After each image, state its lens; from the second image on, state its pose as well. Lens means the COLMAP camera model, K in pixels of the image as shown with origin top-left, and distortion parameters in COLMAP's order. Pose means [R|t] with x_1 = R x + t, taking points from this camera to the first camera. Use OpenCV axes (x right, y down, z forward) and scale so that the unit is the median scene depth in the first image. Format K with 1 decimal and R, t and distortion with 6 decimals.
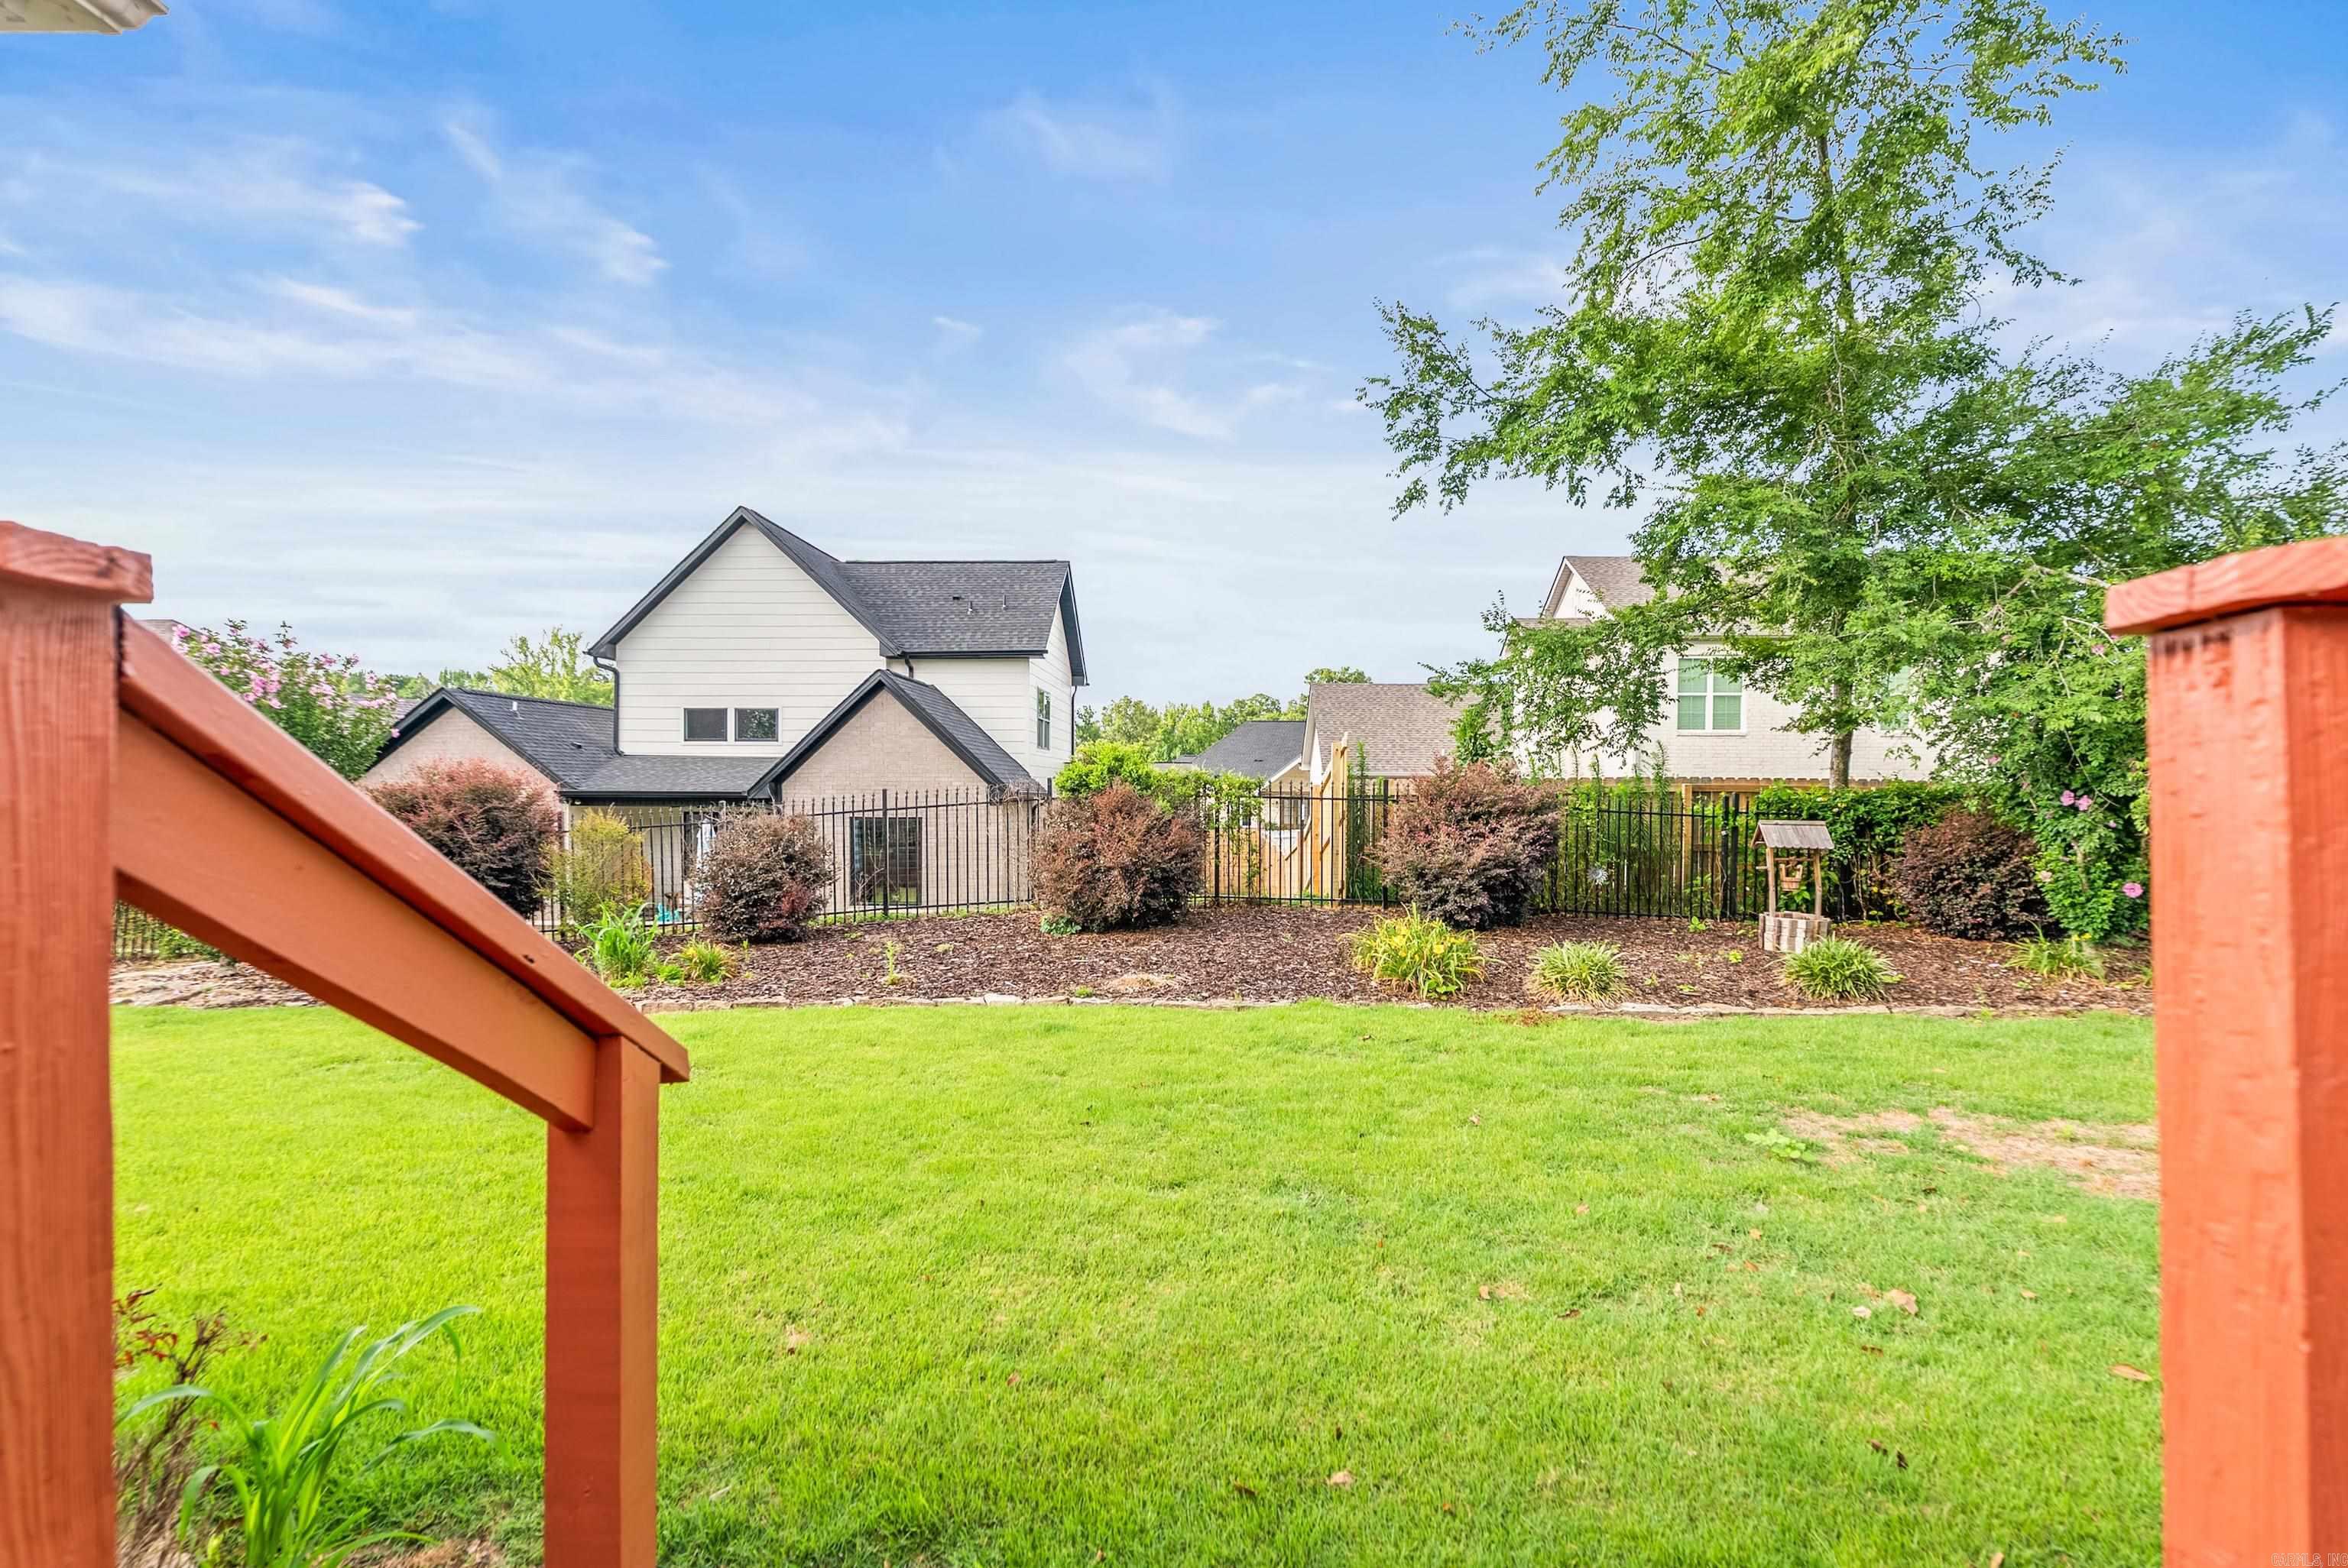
lens RADIAL K [[1060.0, 0, 1195.3], [0, 1060.0, 827.9], [0, 0, 1]] dist [-0.013822, 0.002702]
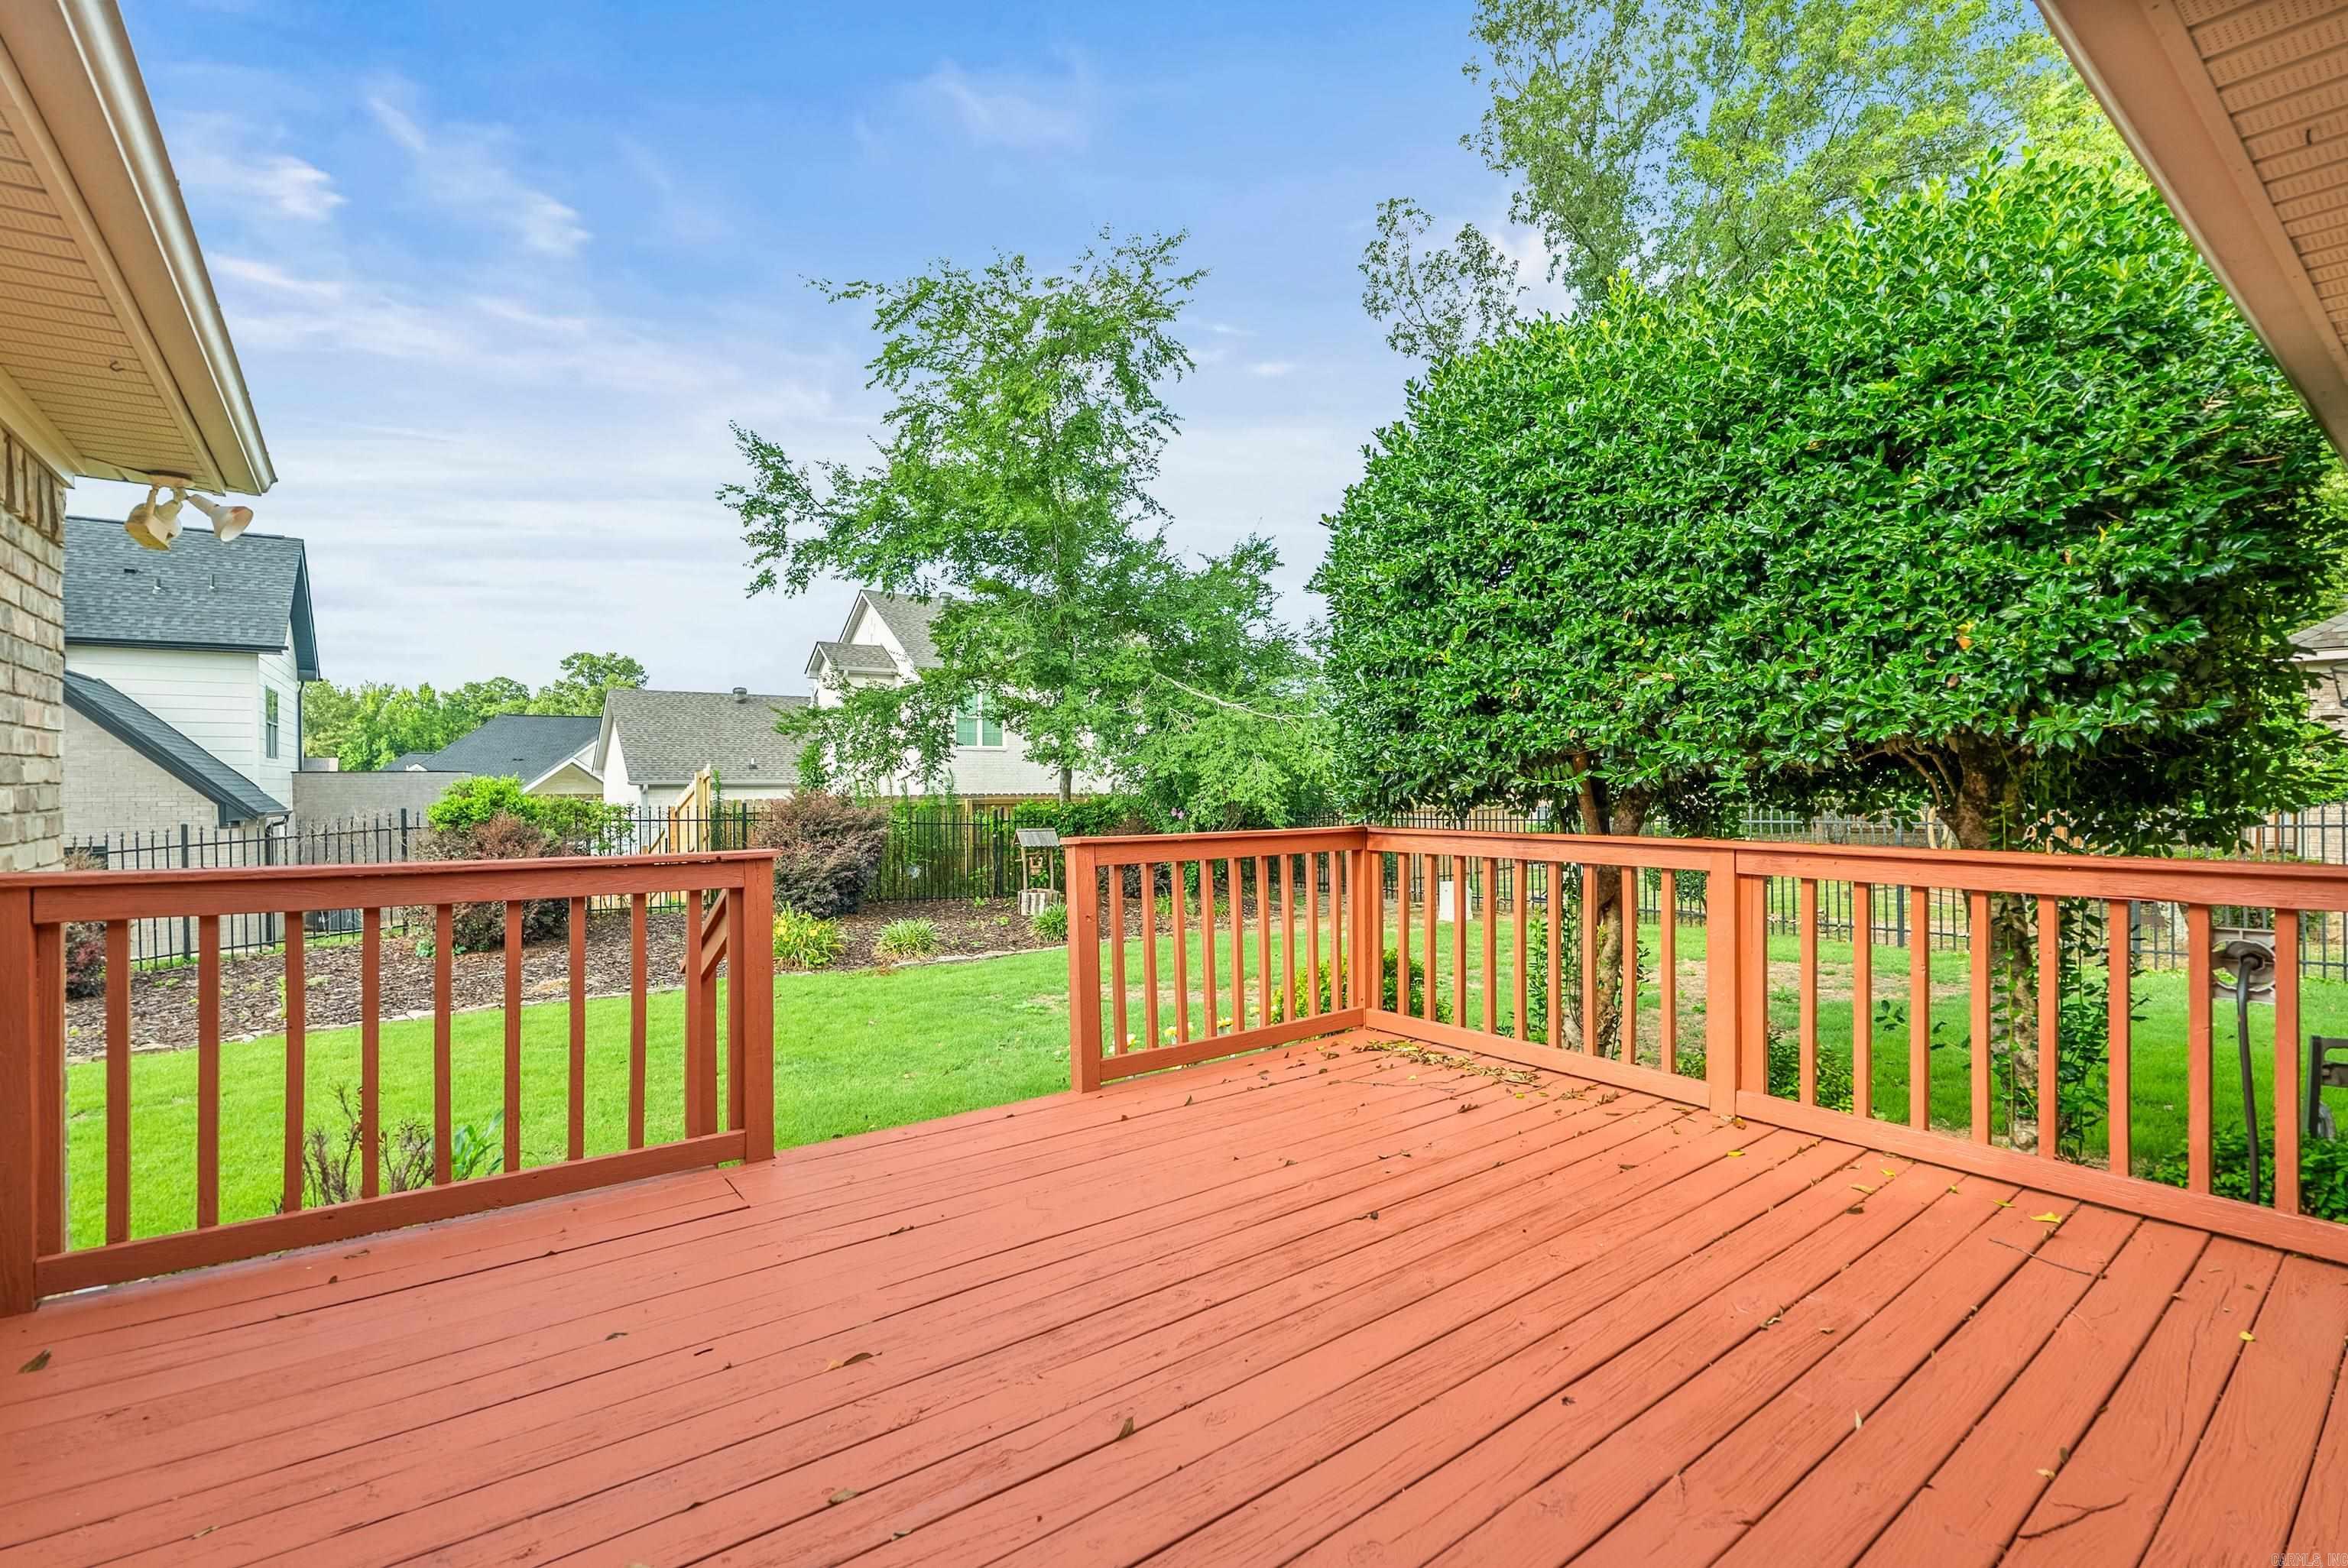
lens RADIAL K [[1060.0, 0, 1178.2], [0, 1060.0, 777.2], [0, 0, 1]] dist [-0.013822, 0.002702]
pose [[0.802173, -0.008800, 0.597027, -0.158925], [0.032512, 0.999052, -0.028957, -0.025746], [-0.596206, 0.042639, 0.801698, -0.307339]]
